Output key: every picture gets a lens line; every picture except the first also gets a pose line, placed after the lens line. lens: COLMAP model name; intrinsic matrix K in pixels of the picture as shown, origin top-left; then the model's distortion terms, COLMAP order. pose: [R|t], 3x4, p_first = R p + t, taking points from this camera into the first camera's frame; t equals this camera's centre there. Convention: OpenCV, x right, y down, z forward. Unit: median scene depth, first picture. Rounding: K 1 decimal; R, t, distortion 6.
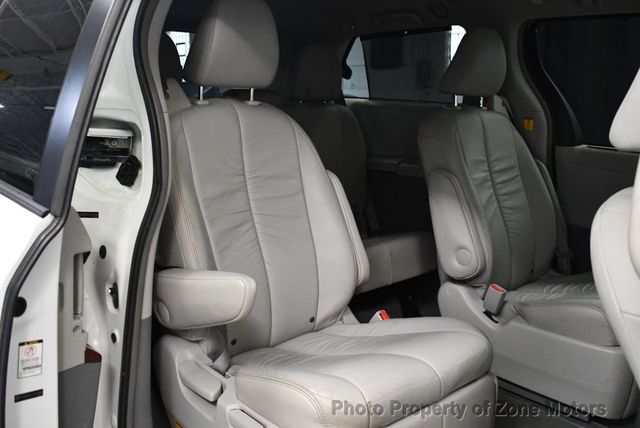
lens RADIAL K [[637.9, 0, 320.0], [0, 637.9, 214.0], [0, 0, 1]] dist [-0.104270, 0.007985]
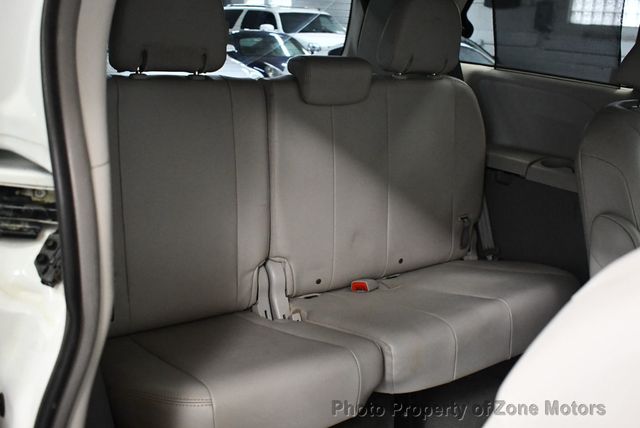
lens RADIAL K [[637.9, 0, 320.0], [0, 637.9, 214.0], [0, 0, 1]] dist [-0.104270, 0.007985]
pose [[0.986574, 0.080736, -0.141961, -0.005379], [-0.065508, 0.991897, 0.108851, -0.085536], [0.149598, -0.098090, 0.983869, 0.255498]]
